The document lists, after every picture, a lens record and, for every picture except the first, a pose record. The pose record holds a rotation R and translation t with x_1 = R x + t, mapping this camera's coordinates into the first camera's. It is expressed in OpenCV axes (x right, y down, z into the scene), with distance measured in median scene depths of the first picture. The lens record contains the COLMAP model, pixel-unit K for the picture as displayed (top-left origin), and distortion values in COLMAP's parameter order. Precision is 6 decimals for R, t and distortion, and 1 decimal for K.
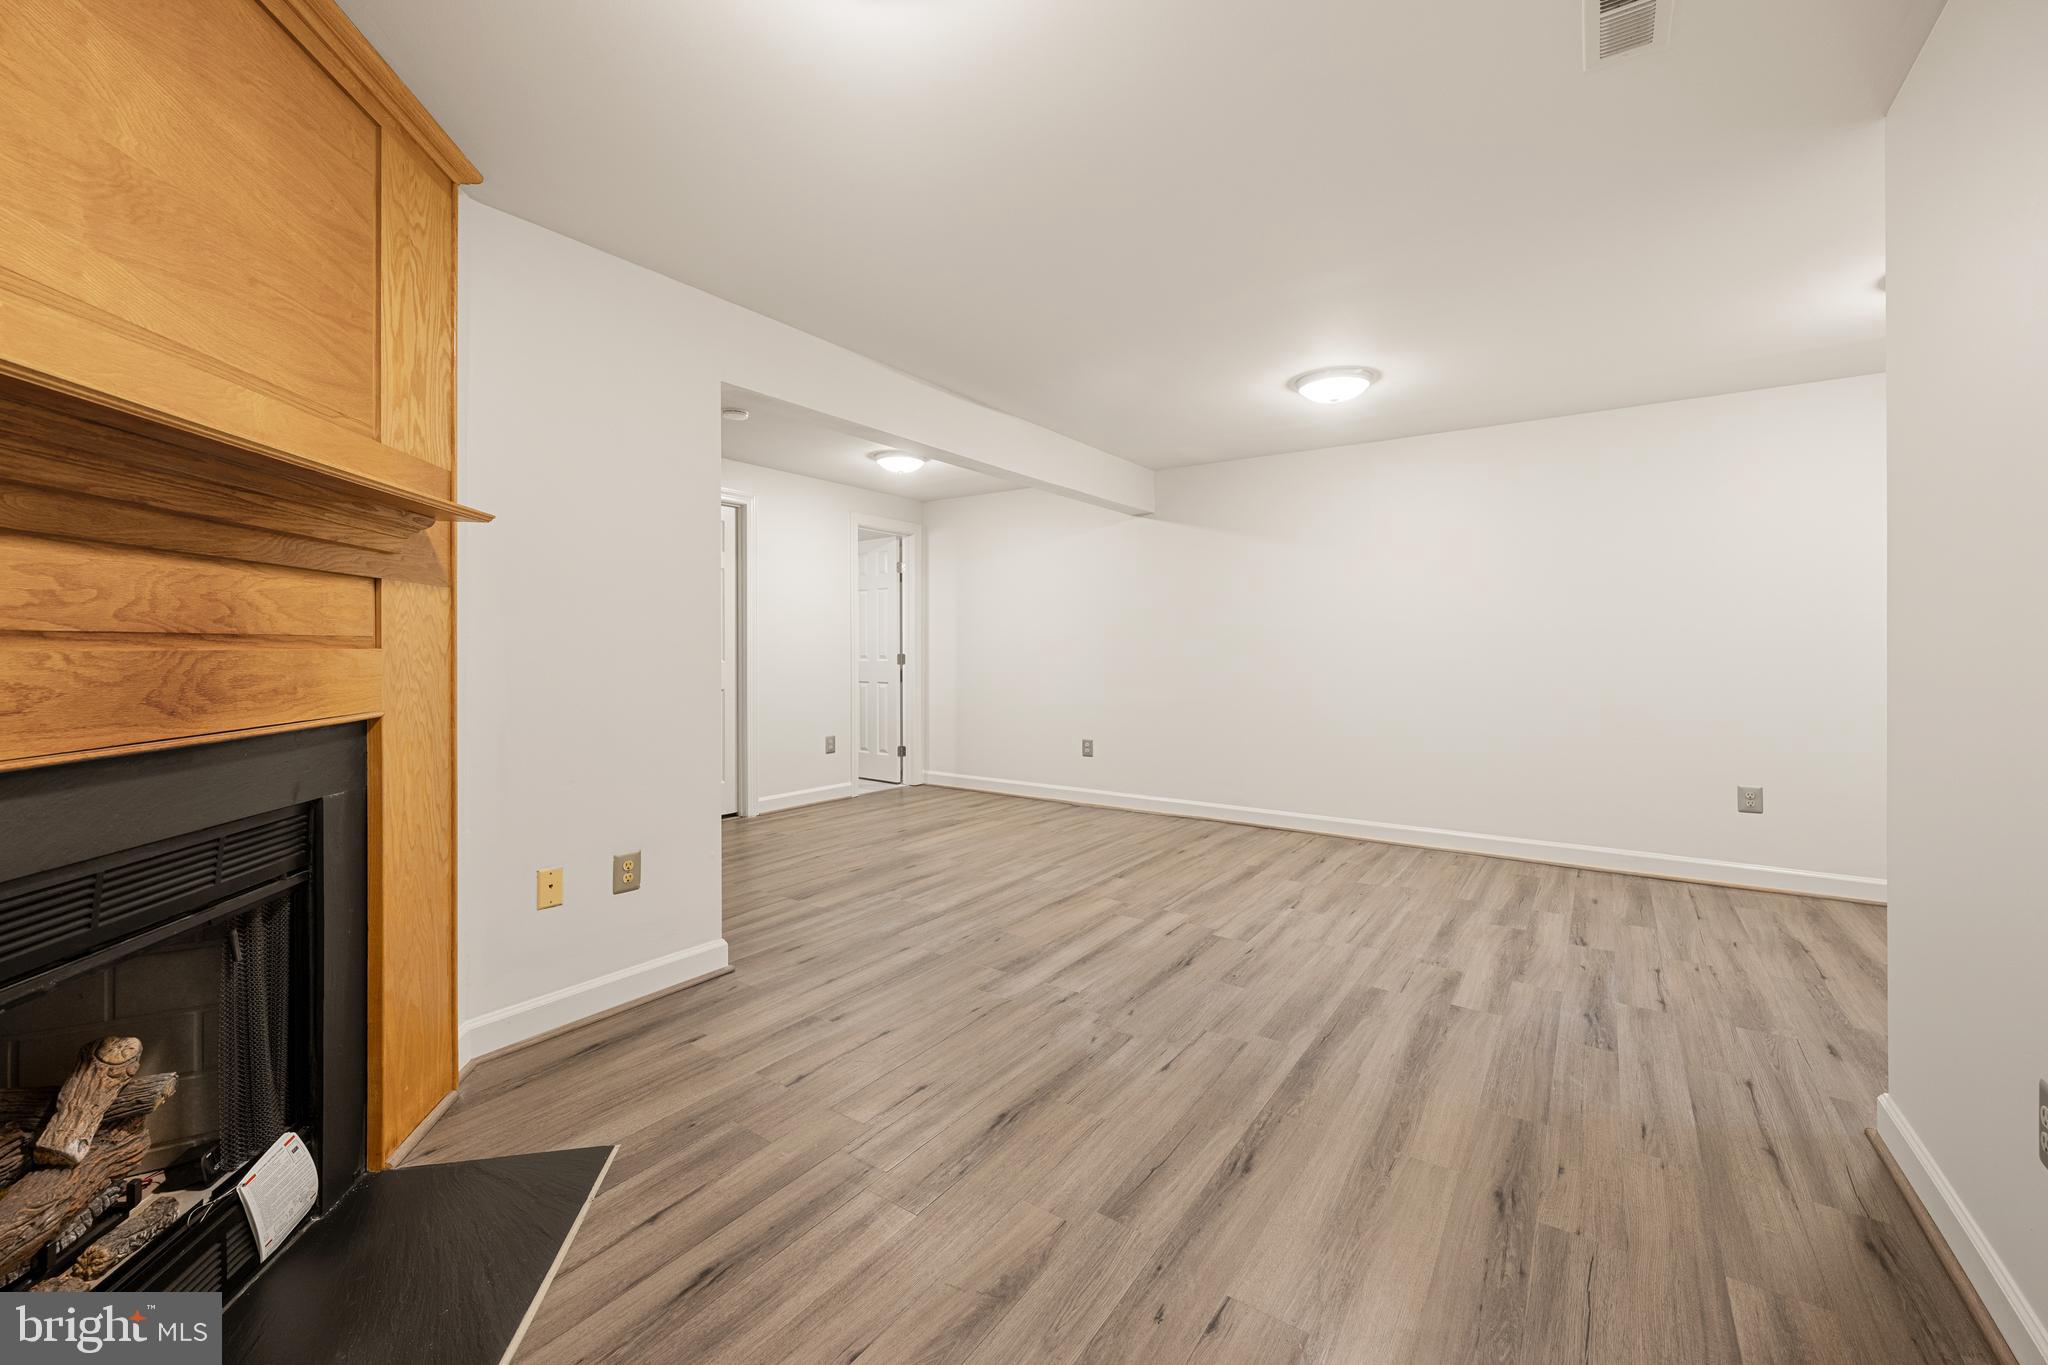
lens RADIAL K [[813.9, 0, 1023.1], [0, 813.9, 674.7], [0, 0, 1]] dist [0.000080, -0.000128]
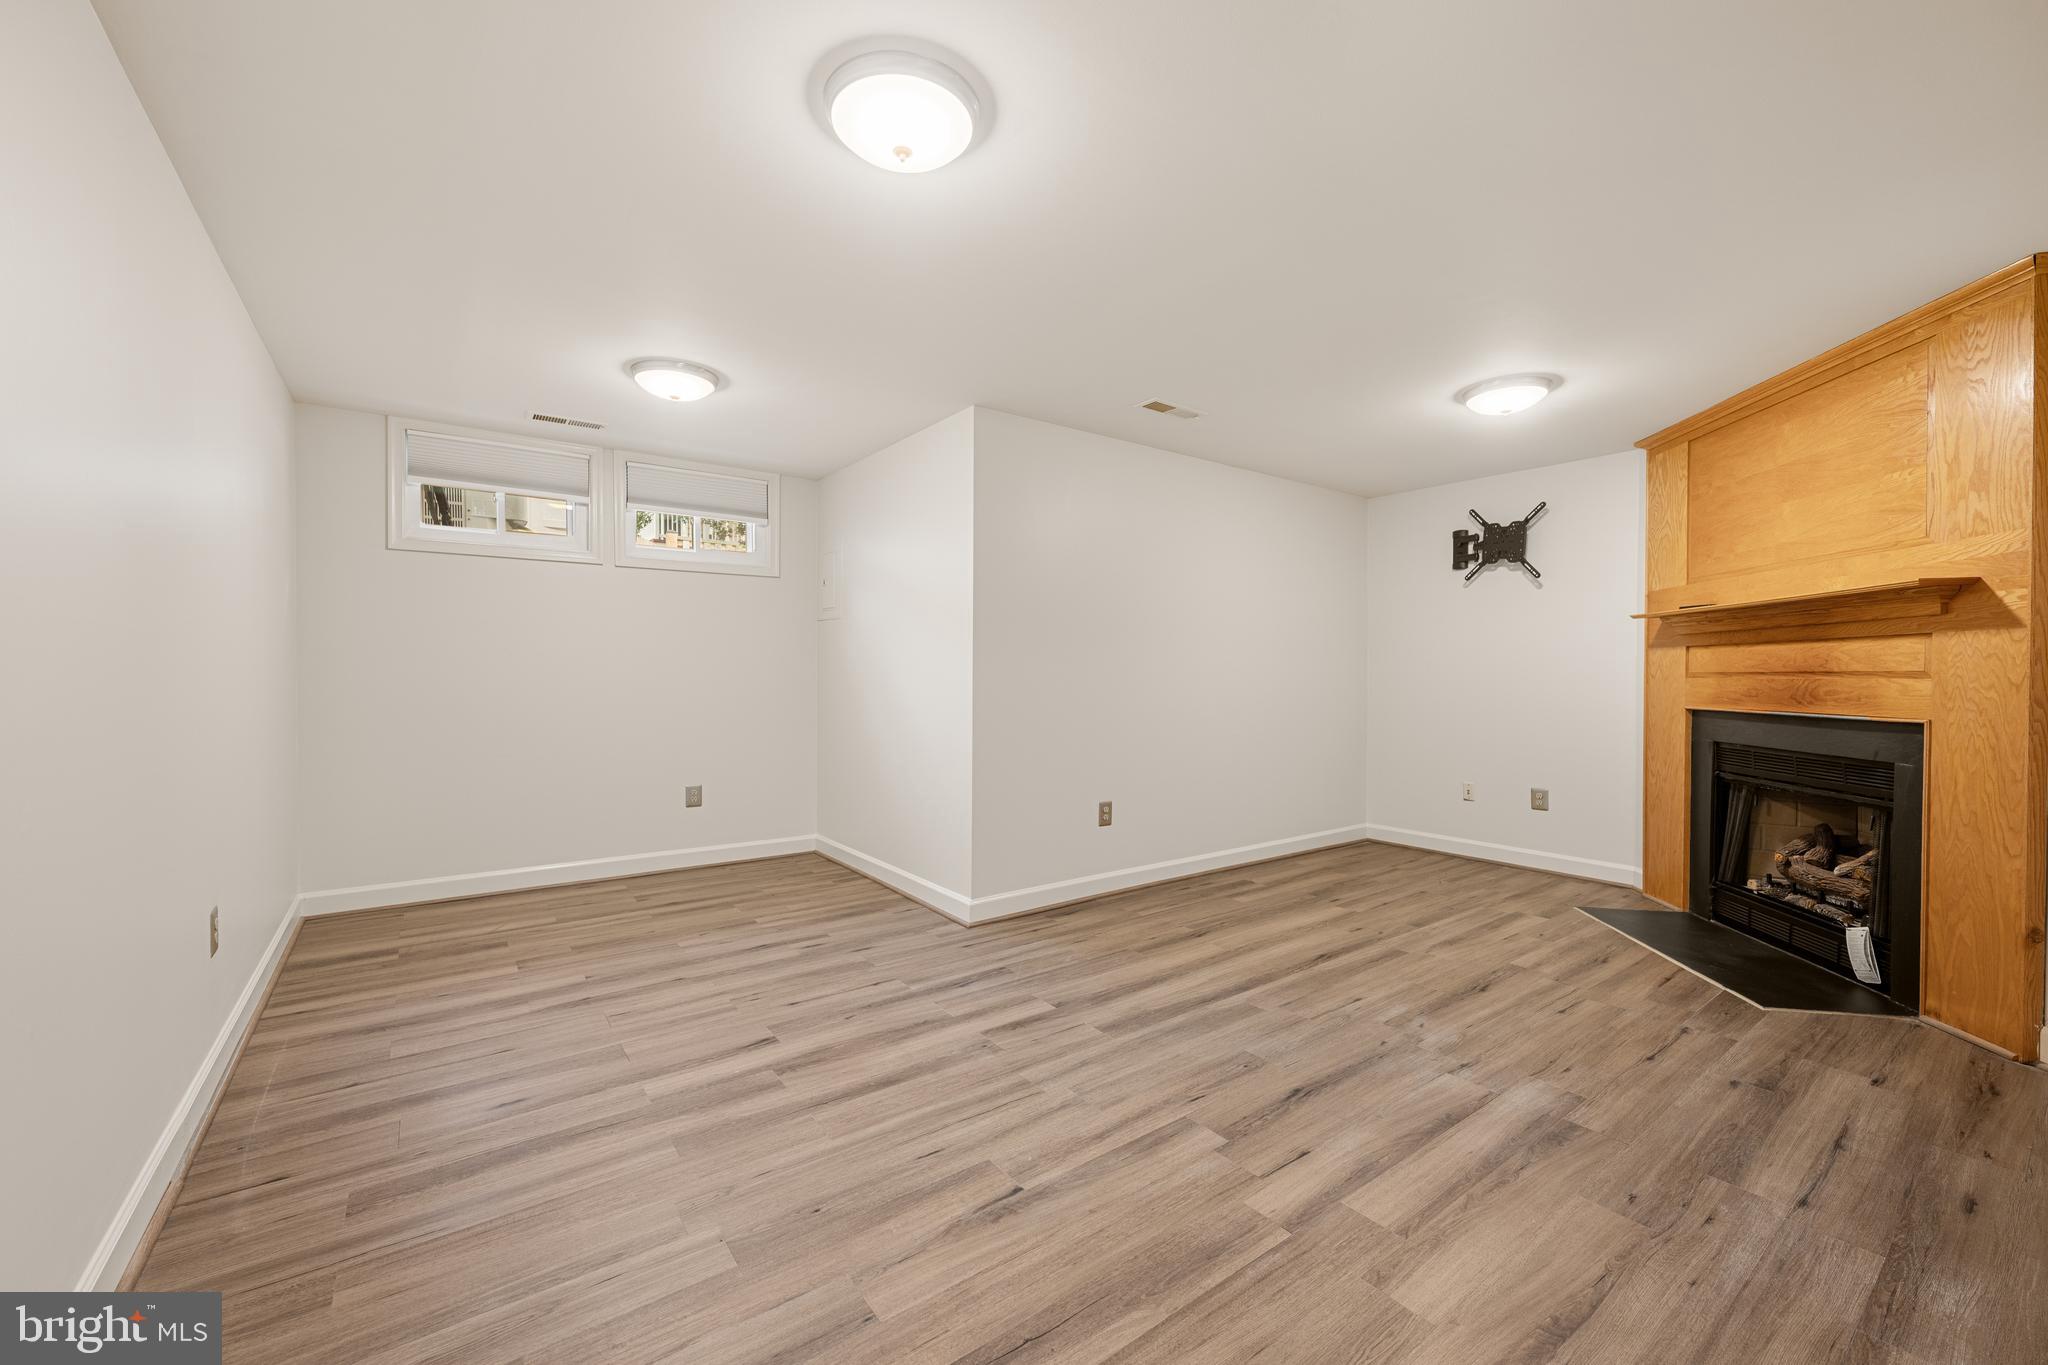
lens RADIAL K [[813.9, 0, 1023.1], [0, 813.9, 674.7], [0, 0, 1]] dist [0.000080, -0.000128]
pose [[-0.950067, -0.004294, 0.312016, 0.247918], [0.006261, 0.999442, 0.032819, -0.071204], [-0.311983, 0.033133, -0.949510, 2.114775]]
